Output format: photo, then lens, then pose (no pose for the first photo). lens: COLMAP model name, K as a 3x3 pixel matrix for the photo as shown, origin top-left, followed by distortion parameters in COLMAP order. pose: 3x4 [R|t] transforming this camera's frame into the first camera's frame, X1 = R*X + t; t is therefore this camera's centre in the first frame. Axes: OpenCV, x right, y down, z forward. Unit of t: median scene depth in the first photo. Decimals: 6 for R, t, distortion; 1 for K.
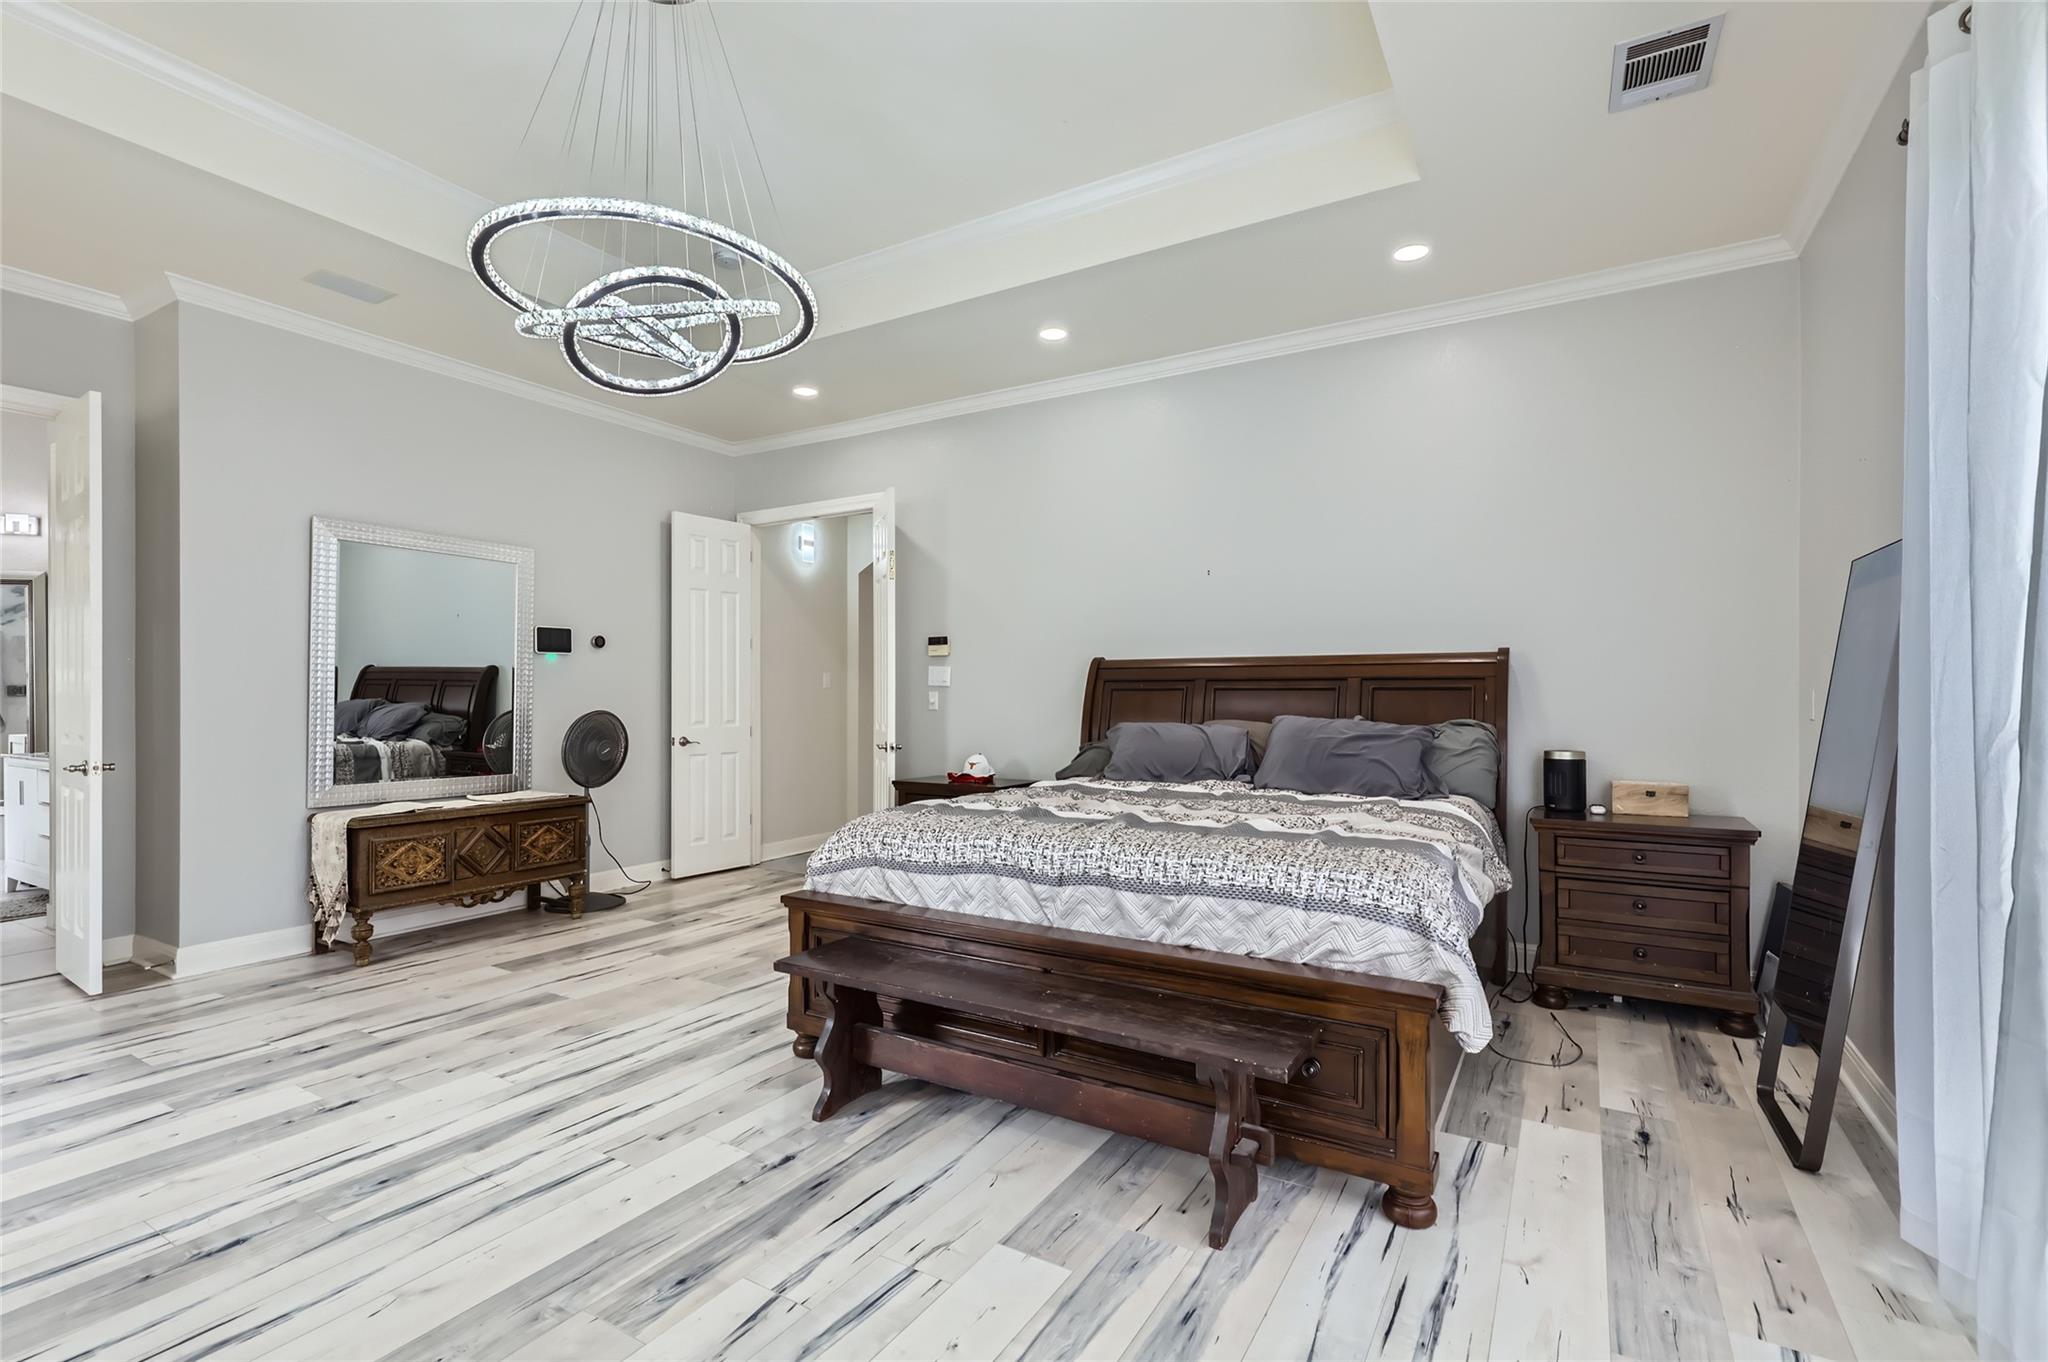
lens RADIAL K [[930.4, 0, 1022.0], [0, 930.4, 698.8], [0, 0, 1]] dist [0.005587, -0.001786]
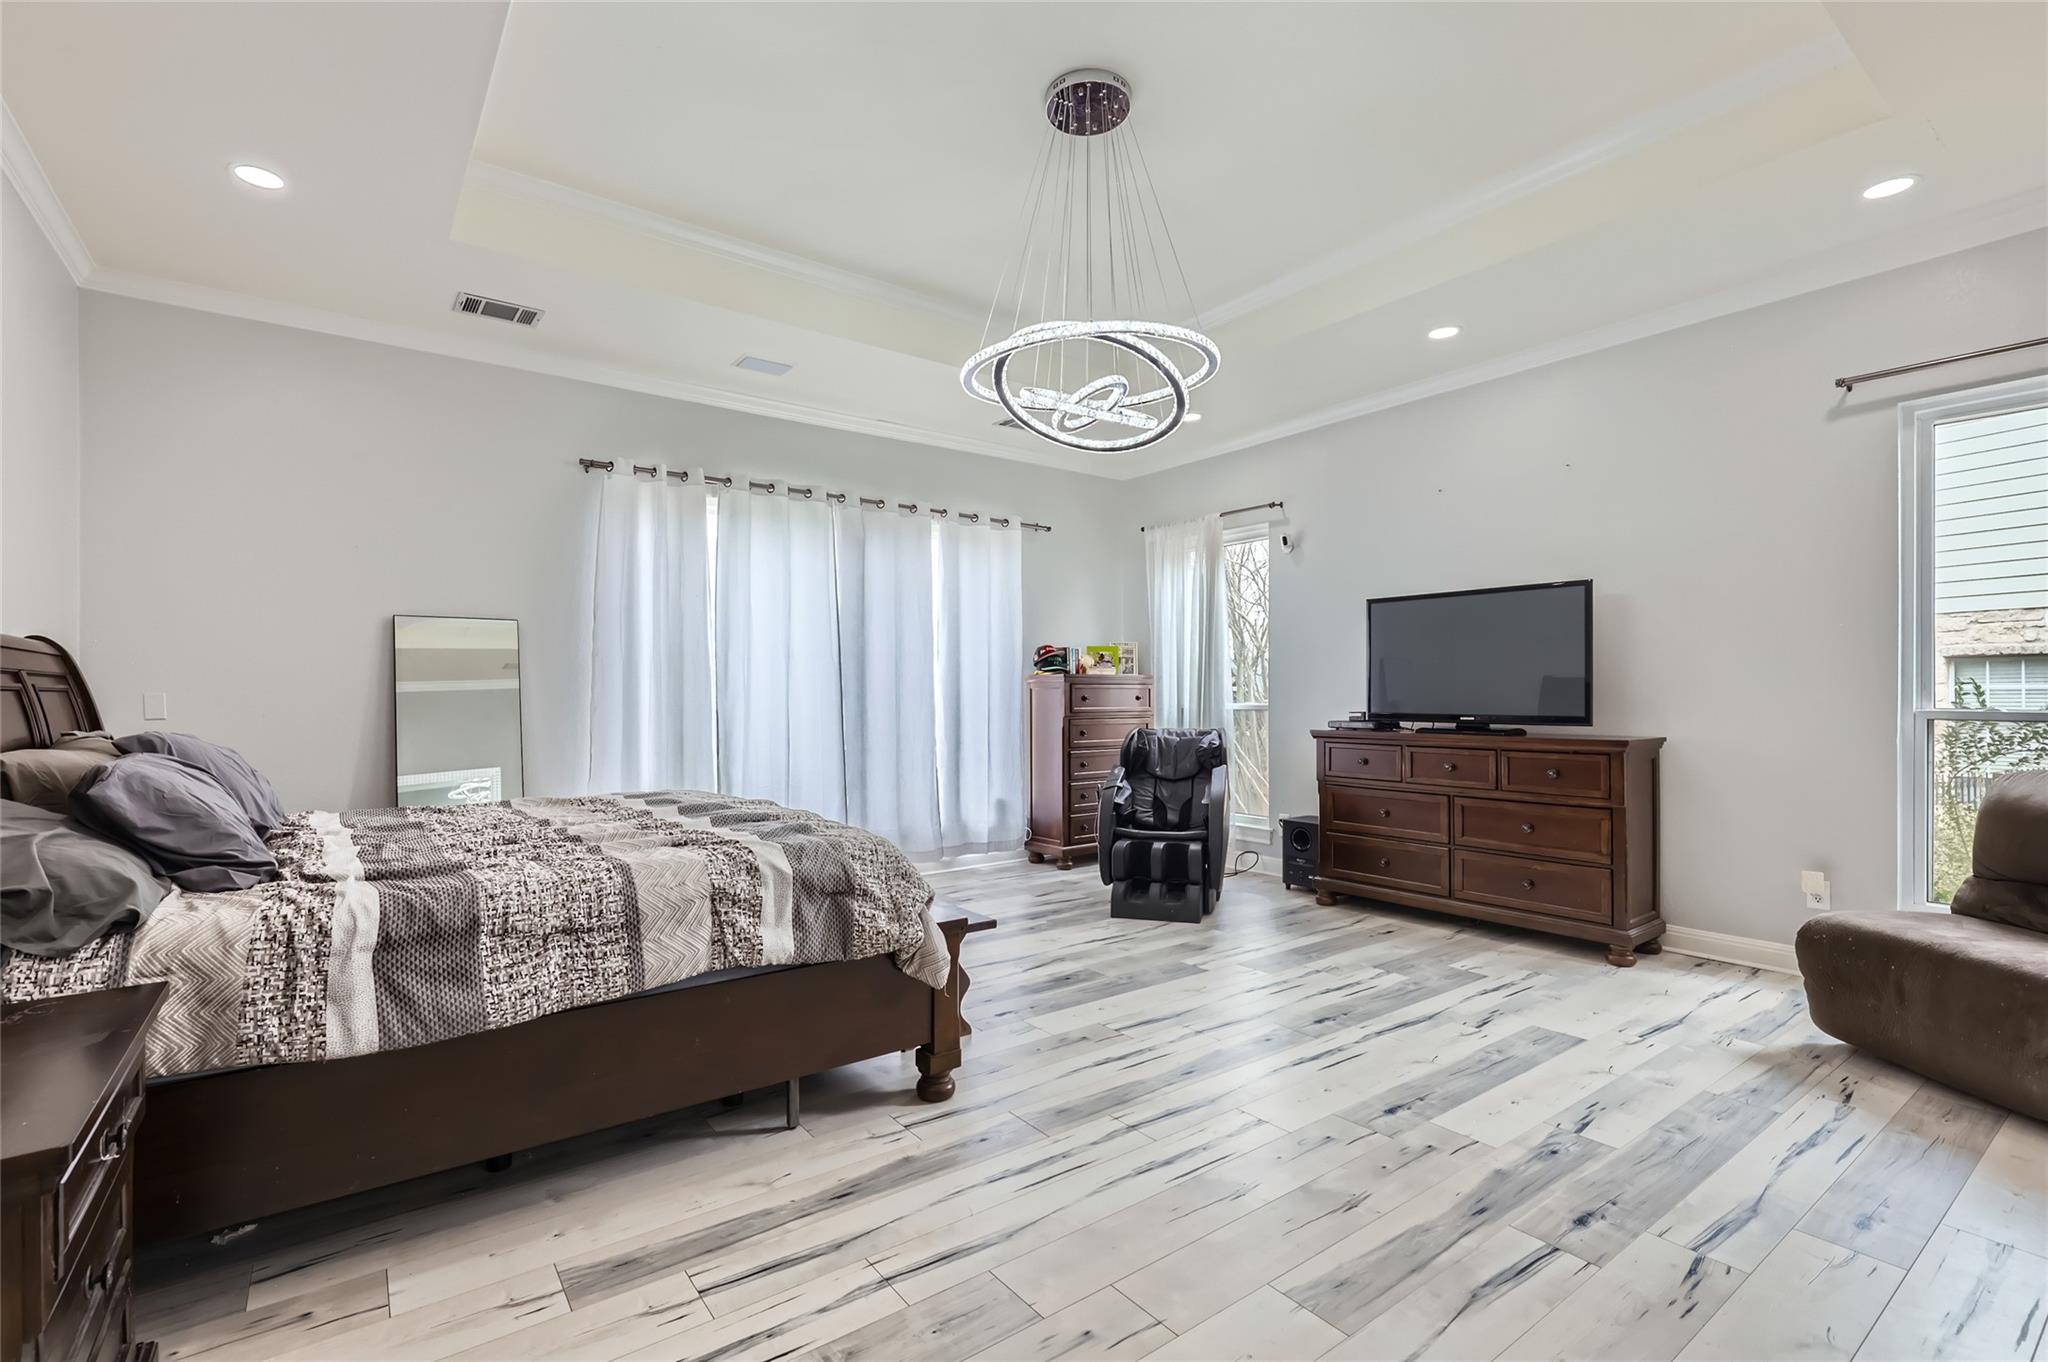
lens RADIAL K [[930.4, 0, 1021.4], [0, 930.4, 688.5], [0, 0, 1]] dist [0.005587, -0.001786]
pose [[-0.923579, 0.005958, 0.383362, -0.731570], [0.003756, 0.999972, -0.006492, -0.005376], [-0.383390, -0.004556, -0.923575, 2.027328]]
